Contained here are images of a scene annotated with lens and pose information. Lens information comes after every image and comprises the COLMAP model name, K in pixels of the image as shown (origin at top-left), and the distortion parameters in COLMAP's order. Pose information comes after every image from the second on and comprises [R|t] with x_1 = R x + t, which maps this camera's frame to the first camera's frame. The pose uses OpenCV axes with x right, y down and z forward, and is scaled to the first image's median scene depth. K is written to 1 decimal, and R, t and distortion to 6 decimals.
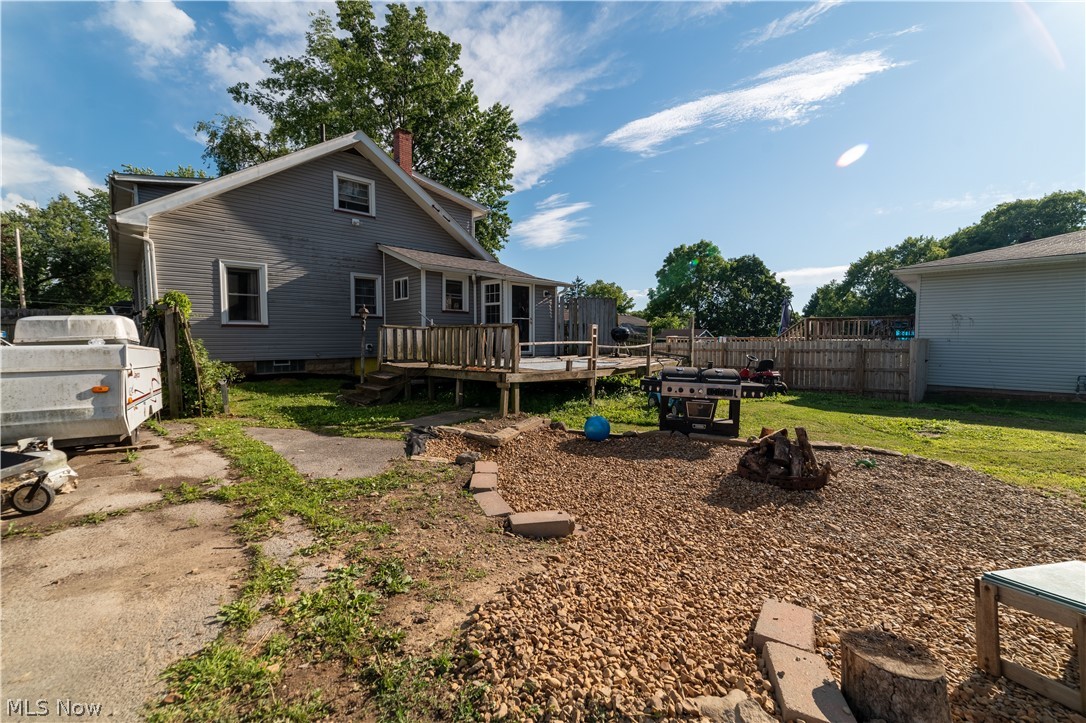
lens RADIAL K [[441.1, 0, 547.1], [0, 441.1, 364.5], [0, 0, 1]] dist [-0.019345, 0.020030]
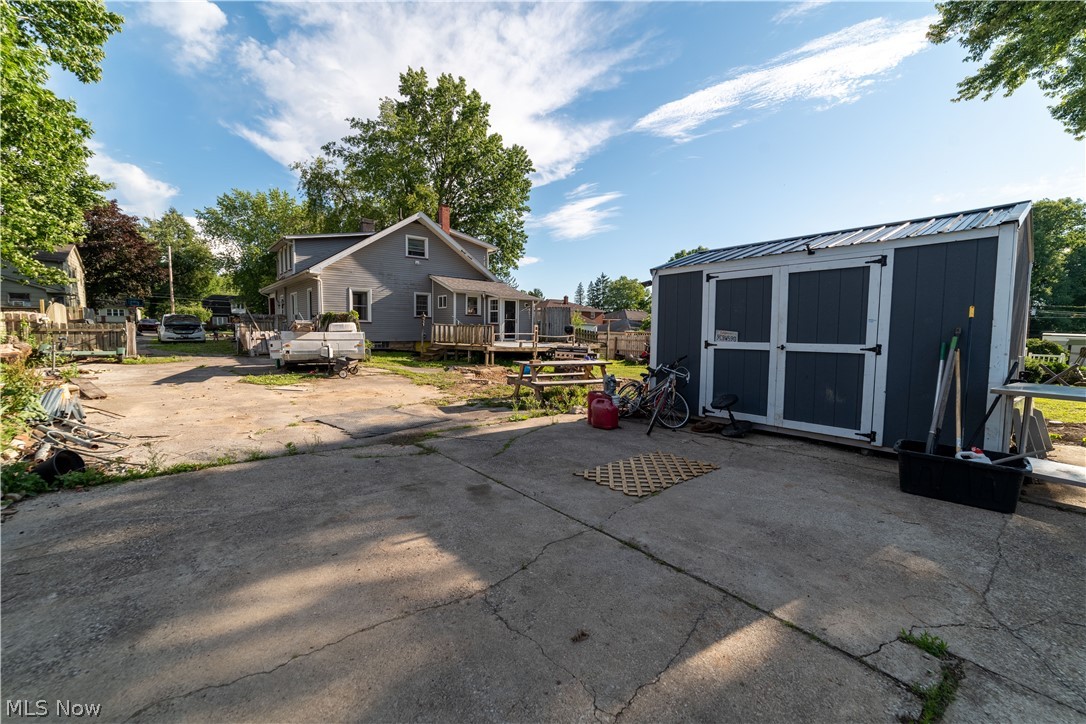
lens RADIAL K [[448.0, 0, 543.0], [0, 448.0, 362.0], [0, 0, 1]] dist [0.001640, 0.000327]
pose [[0.995673, 0.018865, -0.090988, 0.220468], [-0.017734, 0.999755, 0.013221, 0.034308], [0.091215, -0.011551, 0.995764, -0.702237]]
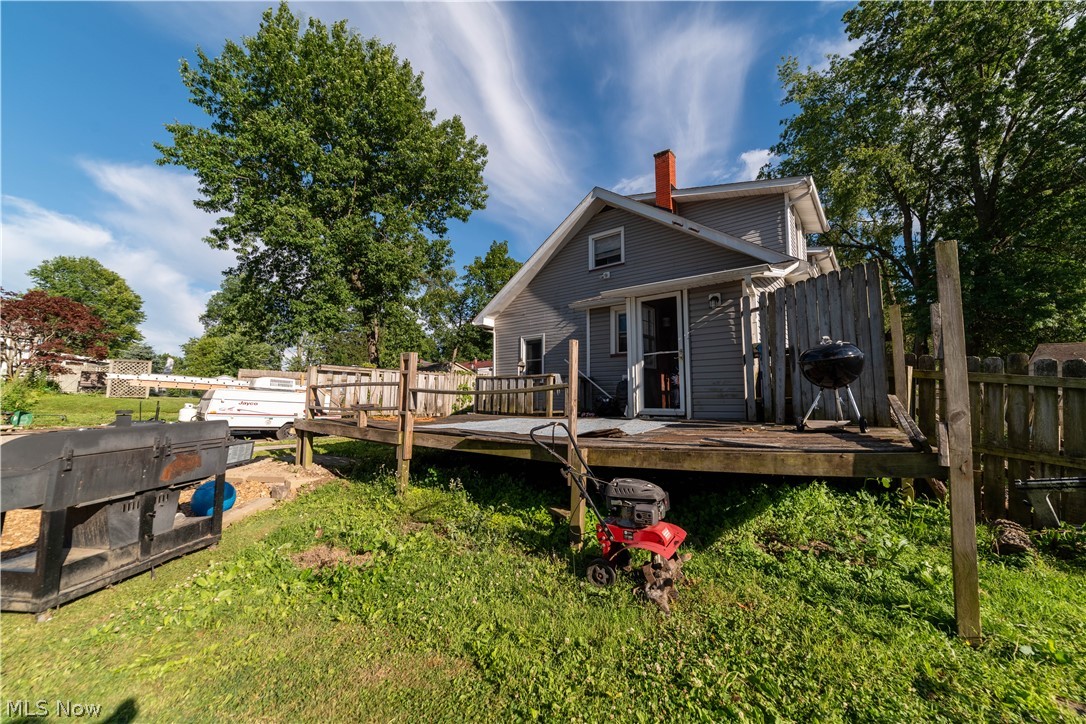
lens RADIAL K [[429.1, 0, 545.8], [0, 429.1, 365.8], [0, 0, 1]] dist [-0.003394, 0.000319]
pose [[0.157046, -0.084109, -0.984003, 0.463325], [-0.061083, 0.993632, -0.094681, -0.021528], [0.985701, 0.074976, 0.150908, 0.718105]]
